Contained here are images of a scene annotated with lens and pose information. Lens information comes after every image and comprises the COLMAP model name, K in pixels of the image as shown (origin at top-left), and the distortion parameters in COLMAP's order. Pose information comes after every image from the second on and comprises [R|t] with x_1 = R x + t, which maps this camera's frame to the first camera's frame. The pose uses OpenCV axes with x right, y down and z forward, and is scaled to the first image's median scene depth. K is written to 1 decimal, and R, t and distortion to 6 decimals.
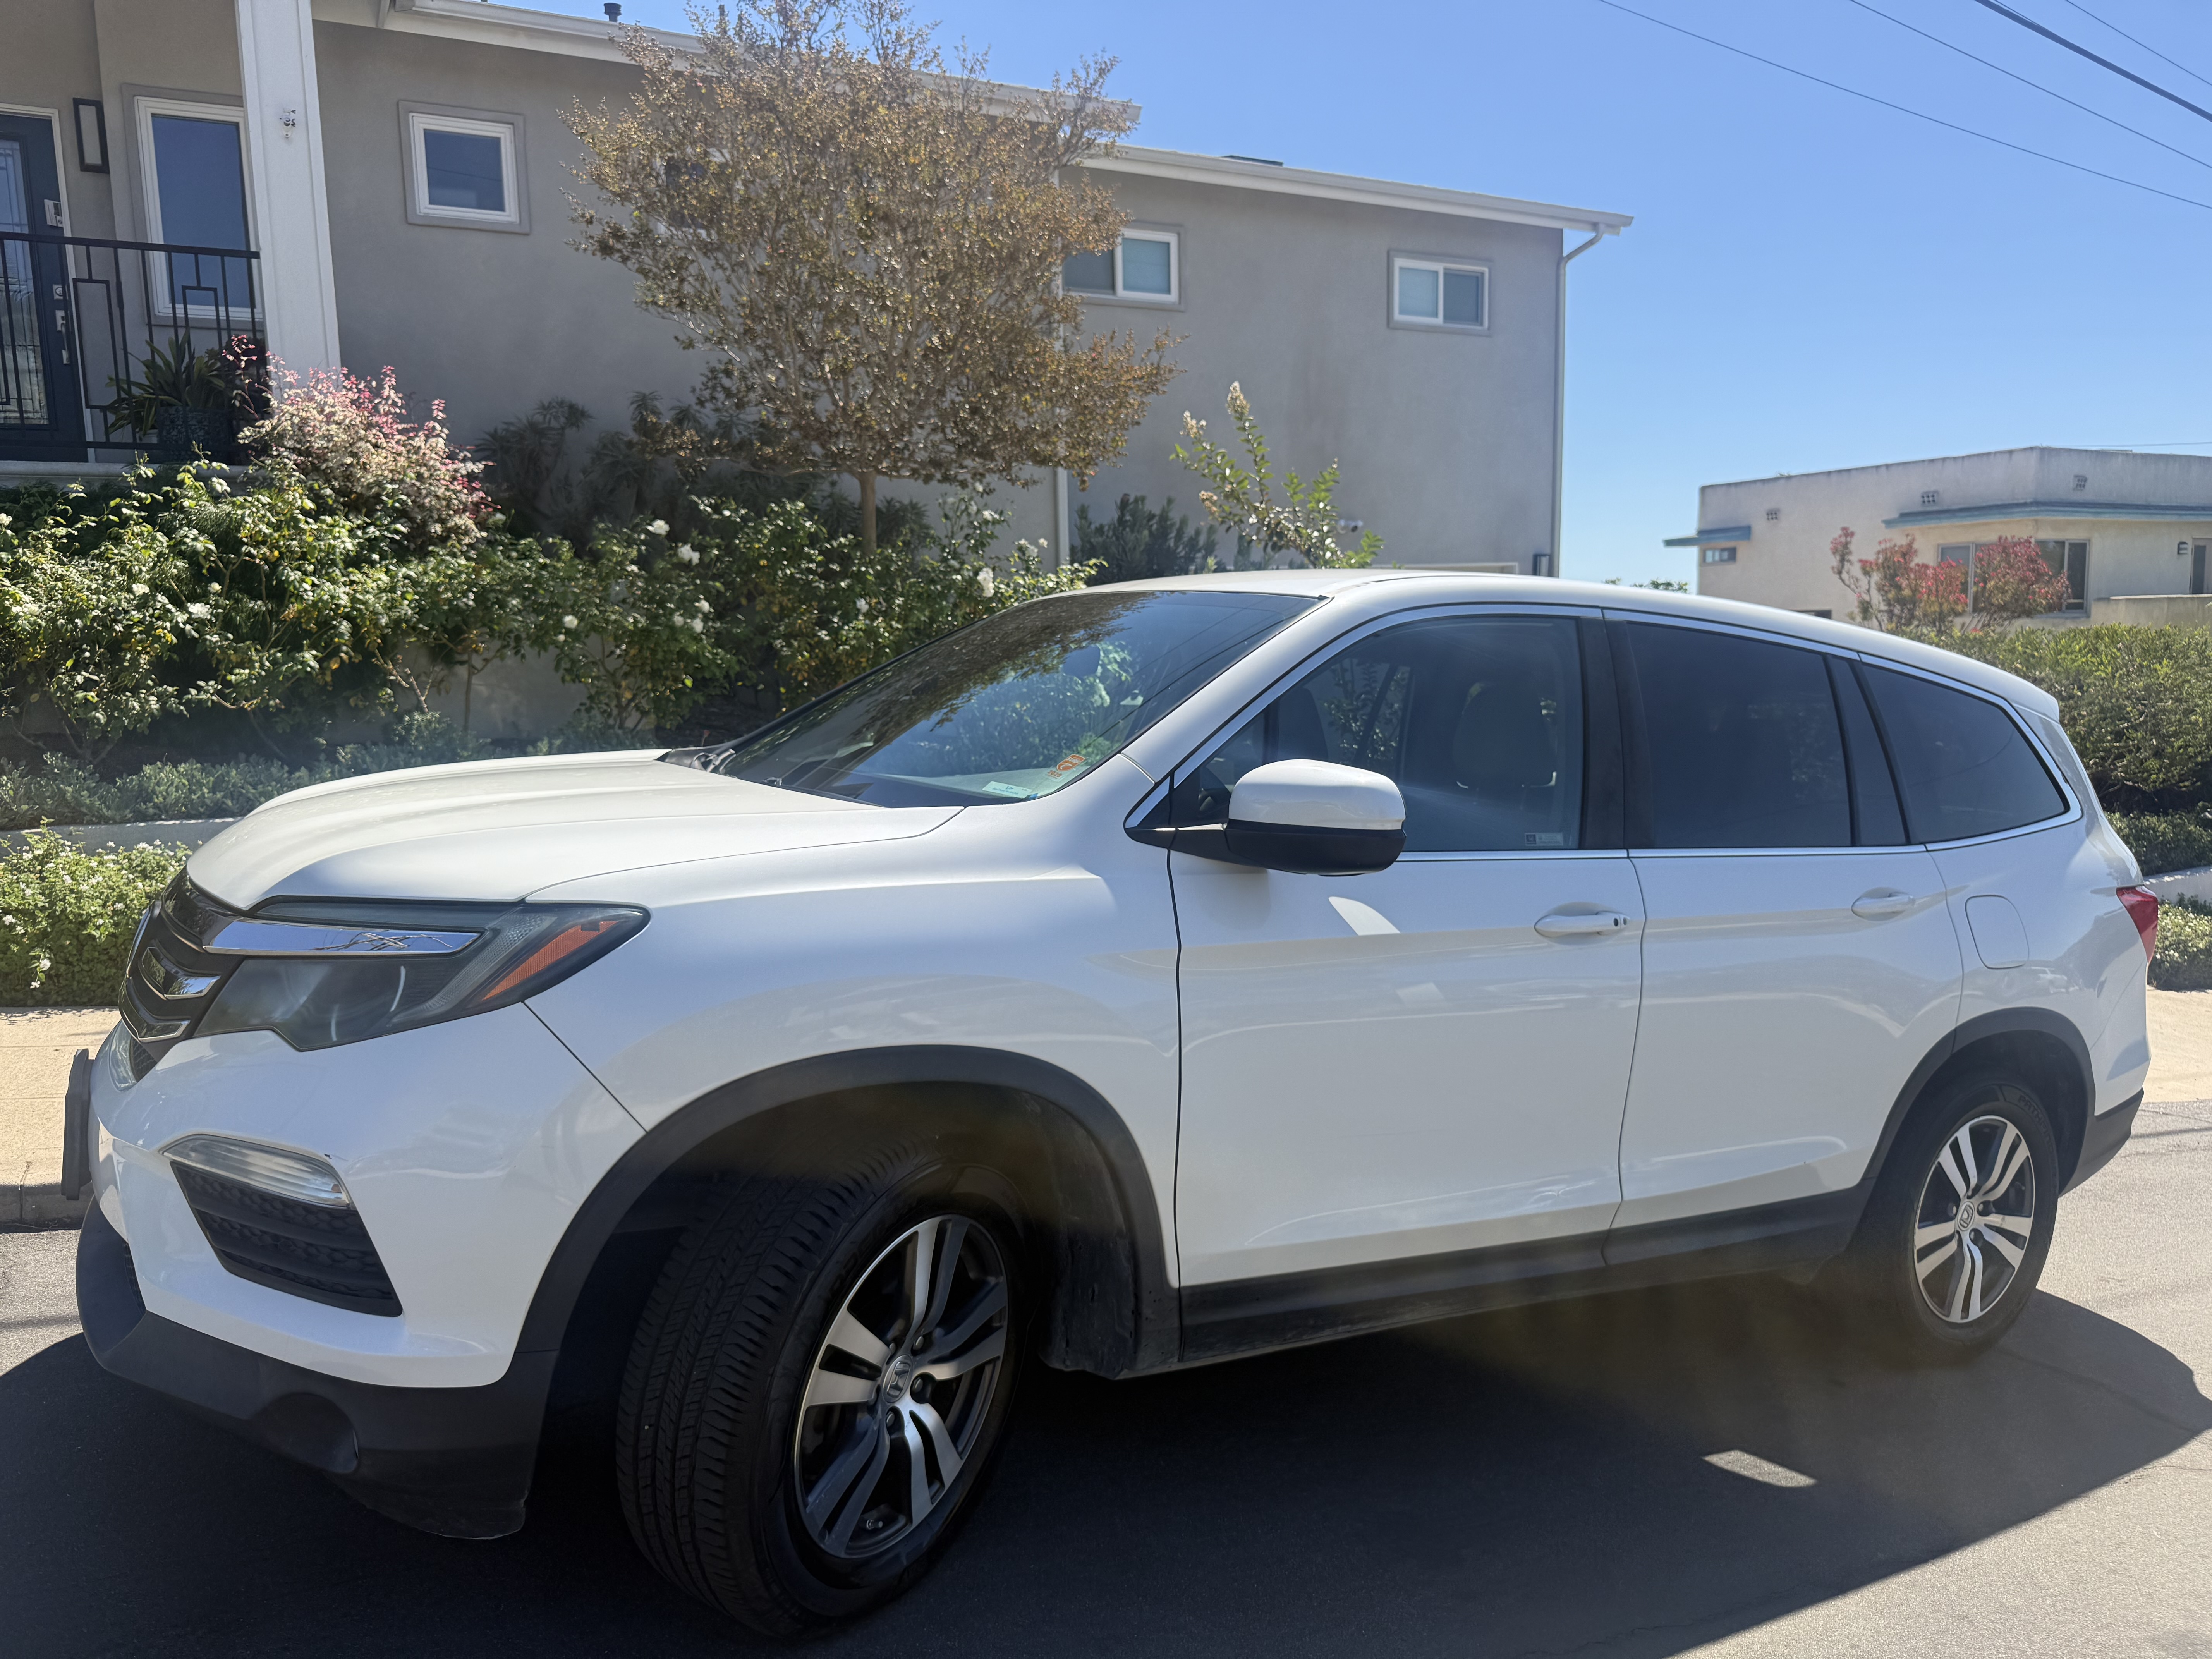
lens RADIAL K [[1568.5, 0, 1106.0], [0, 1568.5, 829.5], [0, 0, 1]] dist [-0.098218, 0.005575]
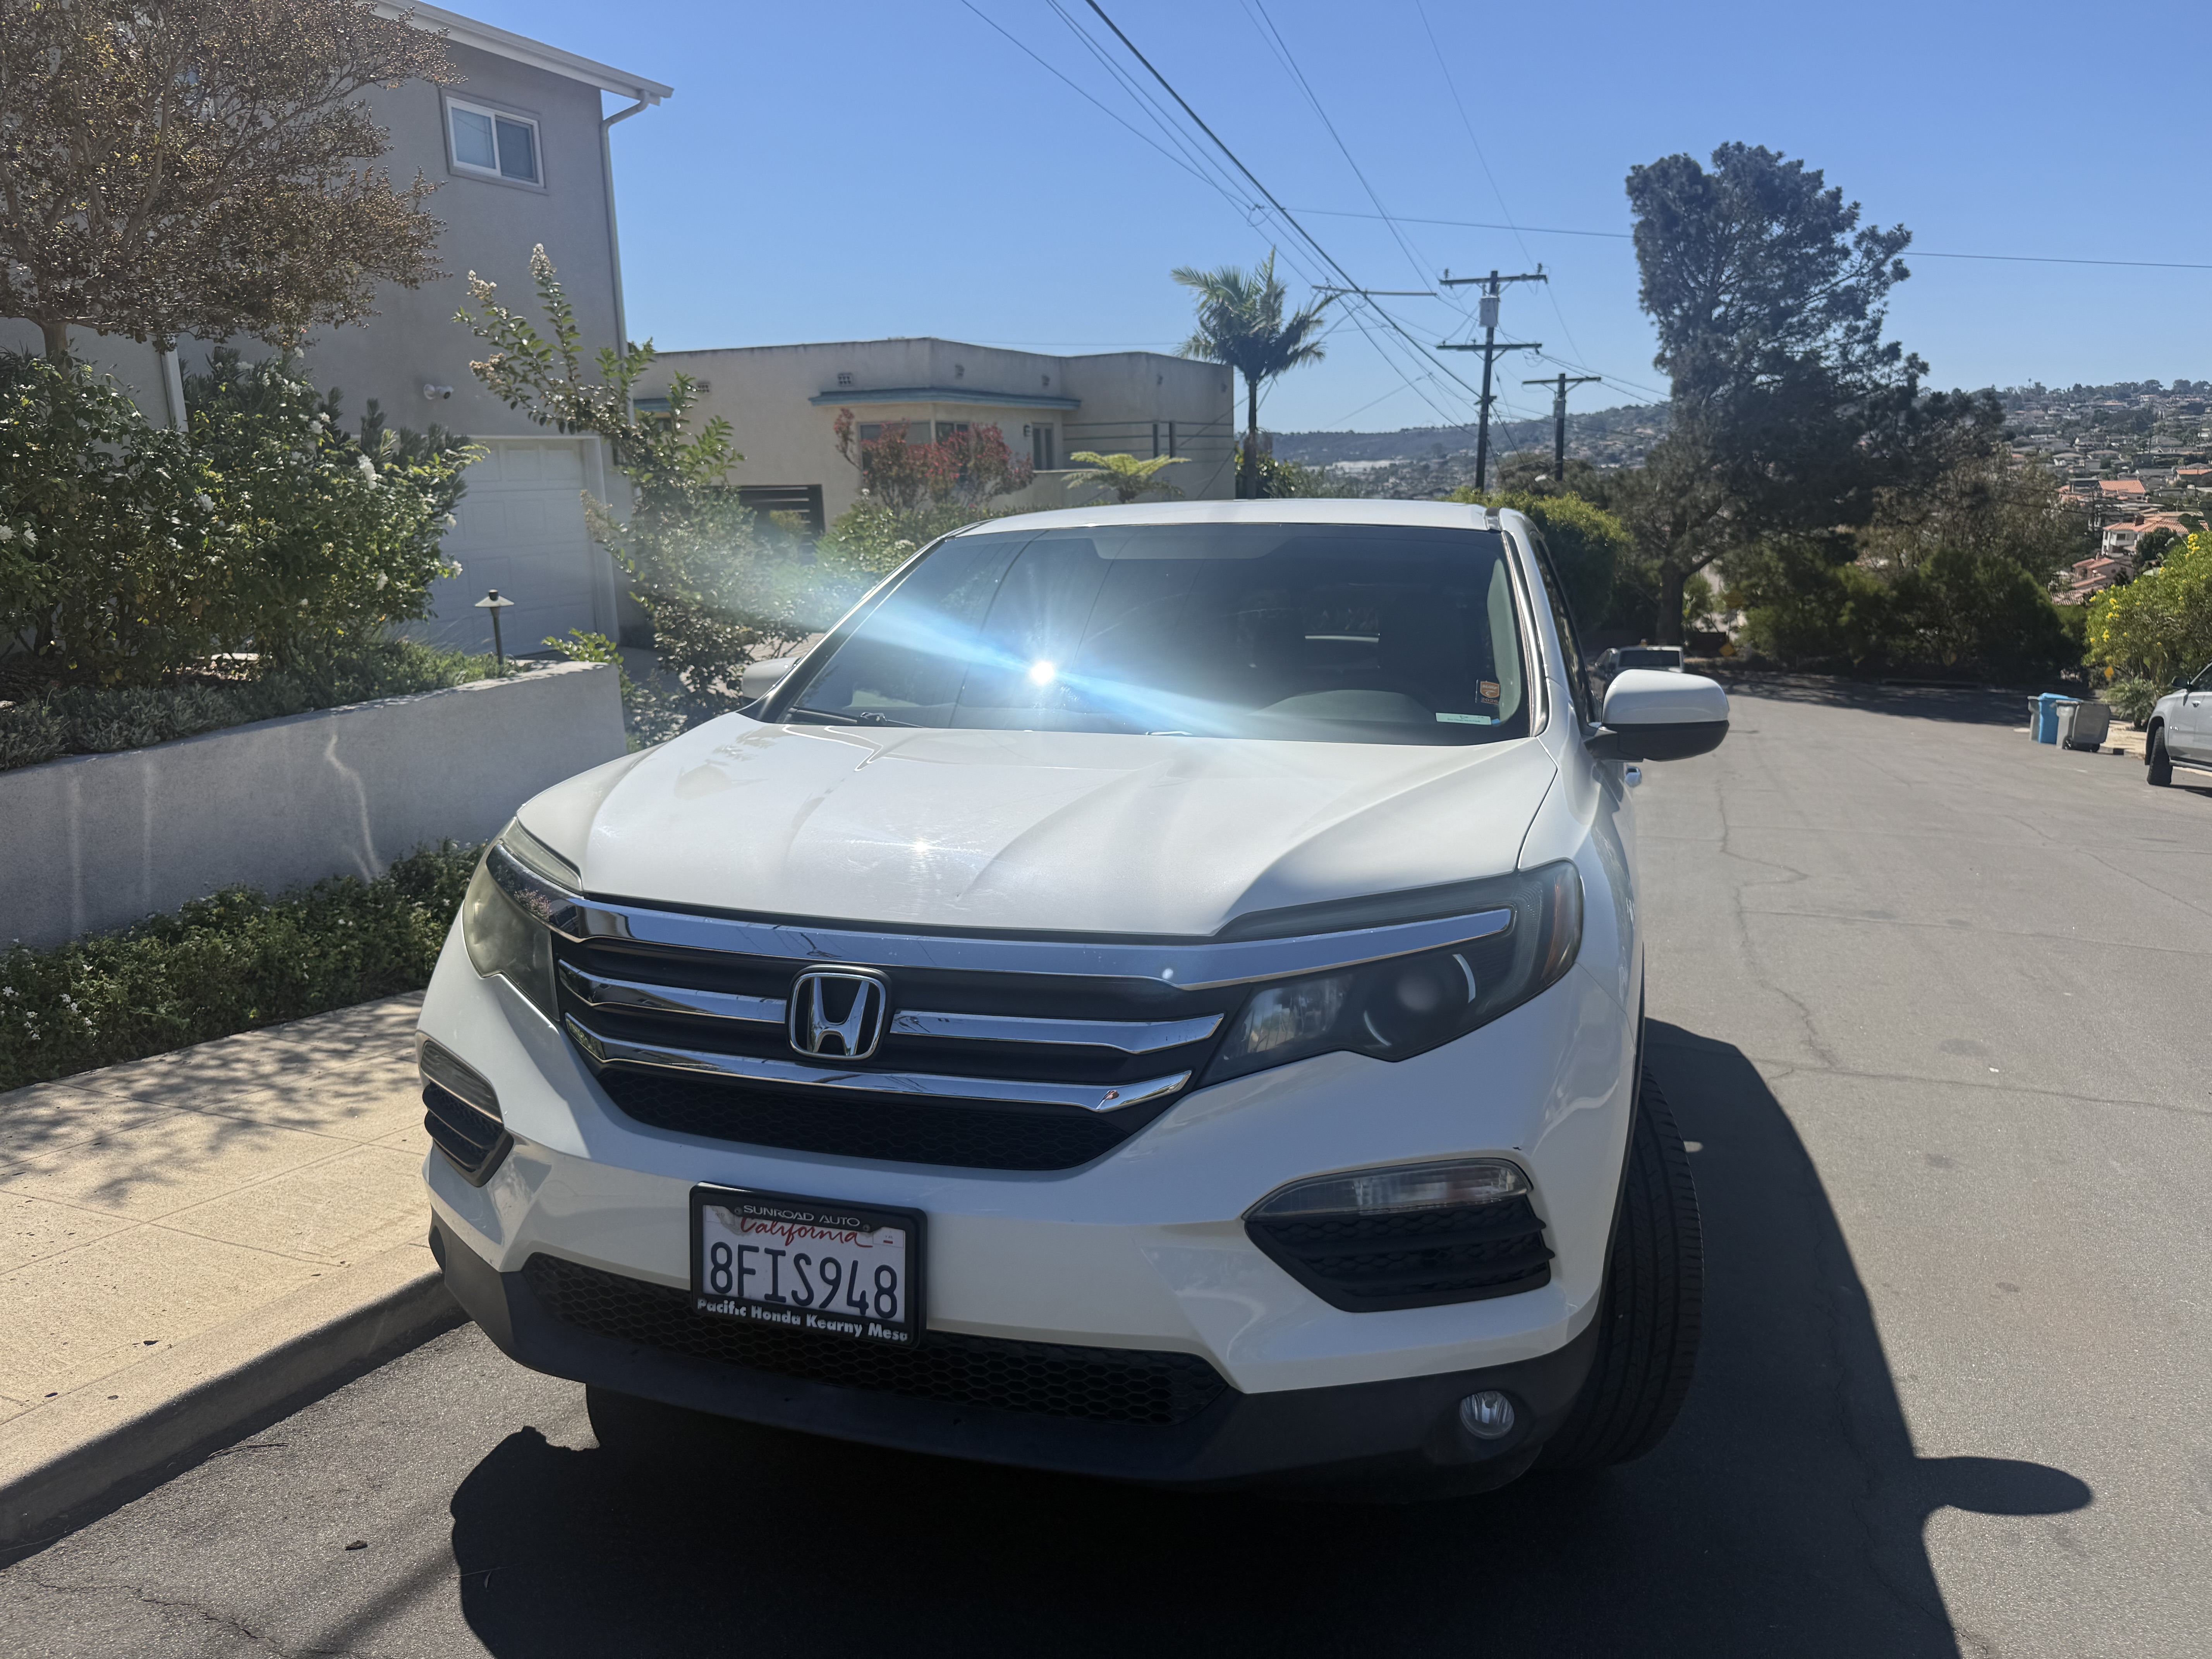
lens RADIAL K [[1568.5, 0, 1106.0], [0, 1568.5, 829.5], [0, 0, 1]] dist [-0.098218, 0.005575]
pose [[0.721437, -0.121615, 0.681717, -0.130413], [0.059512, 0.991704, 0.113936, -0.011787], [-0.689918, -0.041627, 0.722690, 0.044359]]
